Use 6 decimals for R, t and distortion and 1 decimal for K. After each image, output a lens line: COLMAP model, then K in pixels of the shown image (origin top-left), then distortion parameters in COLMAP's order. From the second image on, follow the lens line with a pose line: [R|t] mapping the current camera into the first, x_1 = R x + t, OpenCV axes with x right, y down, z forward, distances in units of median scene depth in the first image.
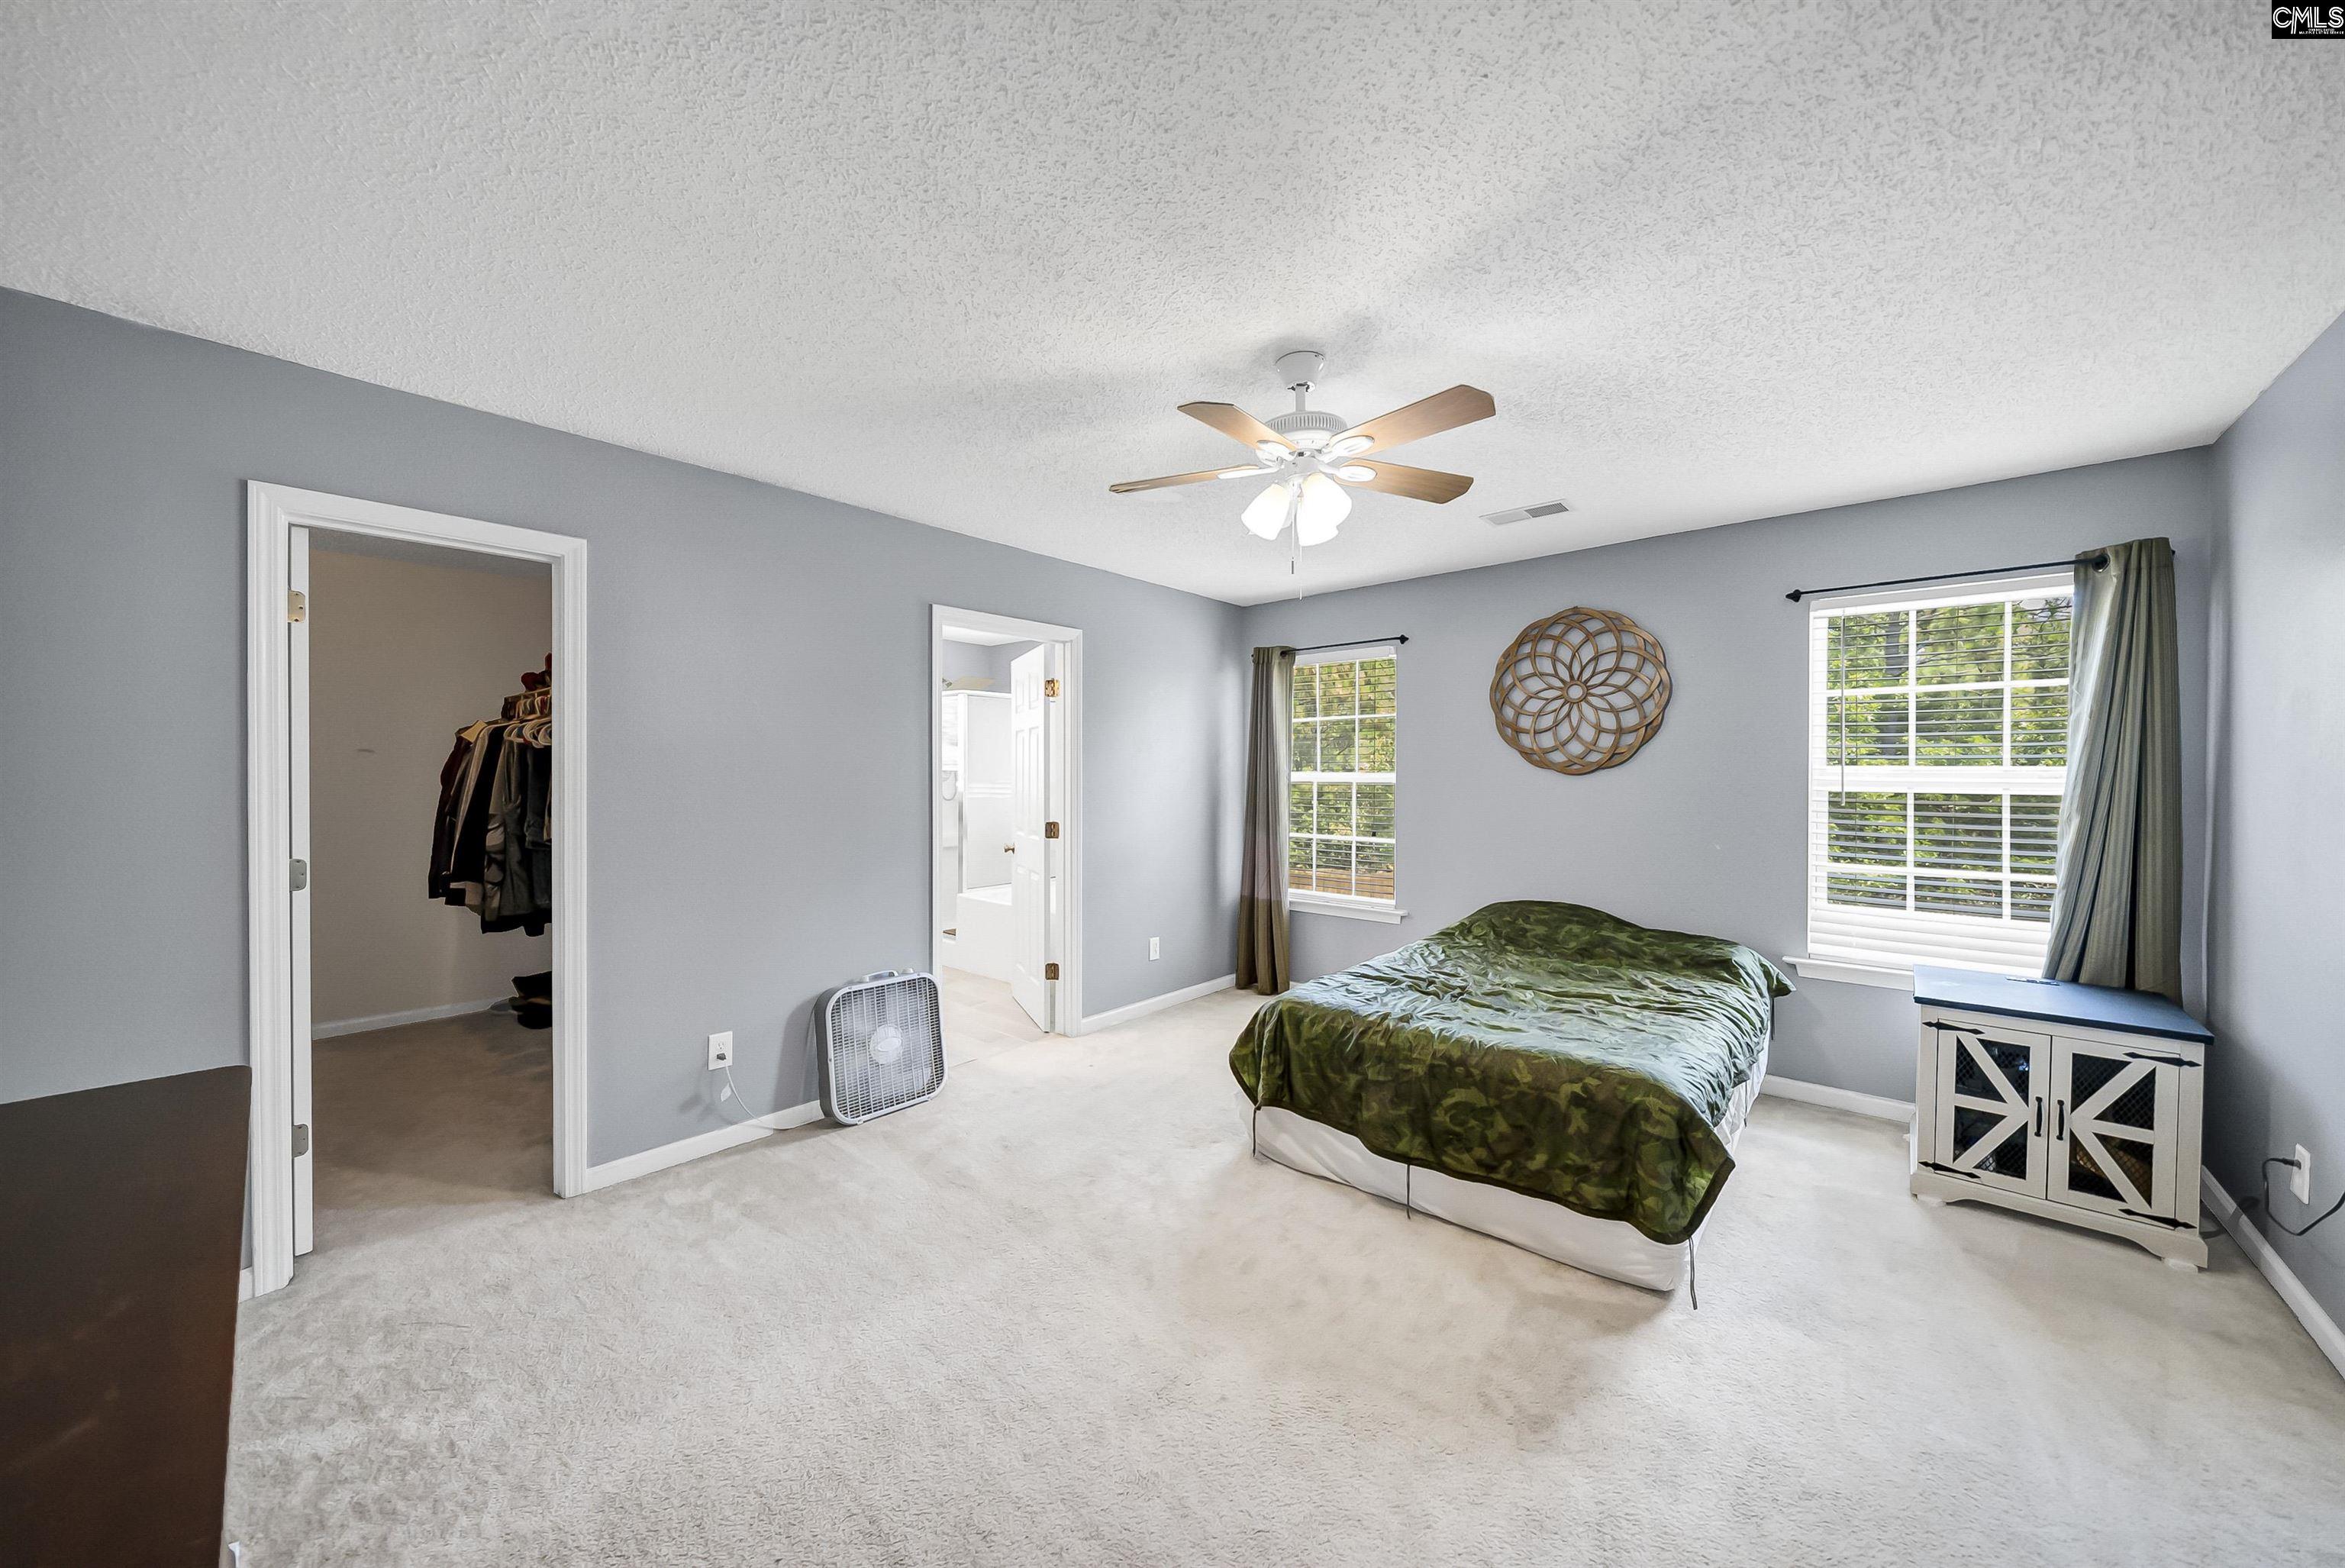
lens RADIAL K [[827.2, 0, 1159.4], [0, 827.2, 794.3], [0, 0, 1]] dist [-0.000602, -0.000093]
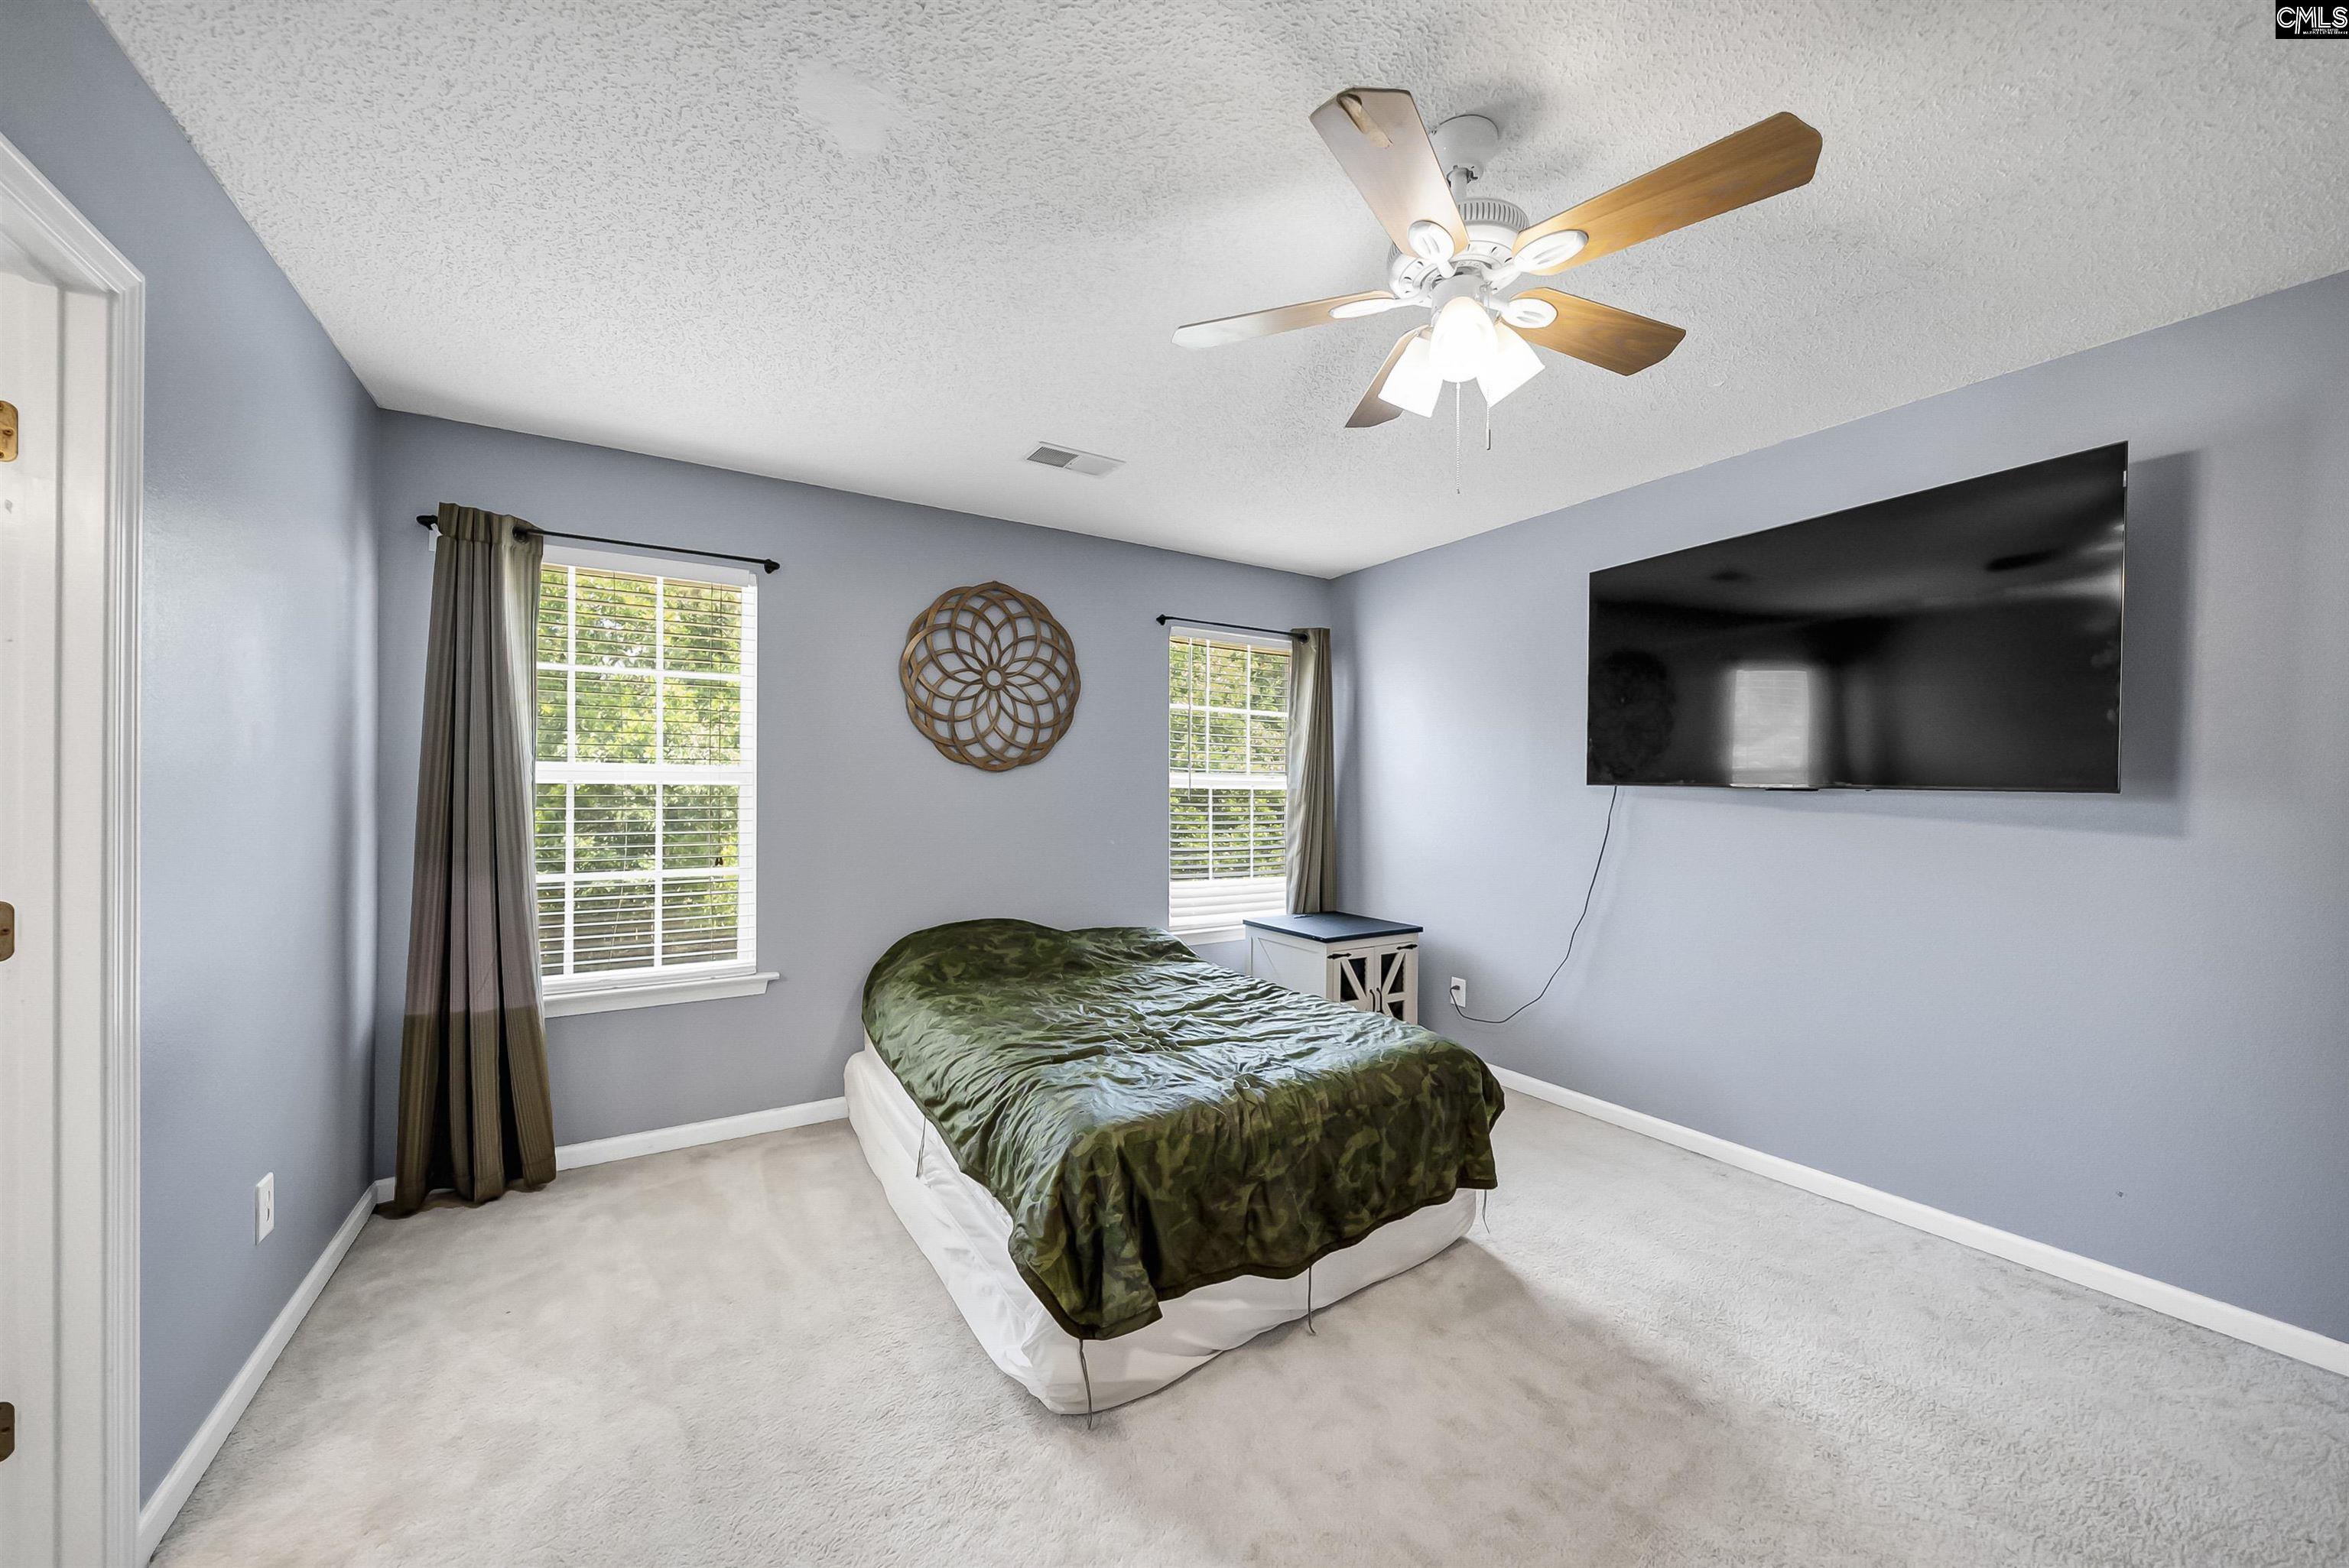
lens RADIAL K [[837.2, 0, 1174.7], [0, 837.2, 797.5], [0, 0, 1]] dist [-0.007619, 0.000001]
pose [[0.279225, -0.006091, 0.960206, -0.306389], [0.021047, 0.999778, 0.000222, 0.007621], [-0.959995, 0.020147, 0.279291, 0.579515]]
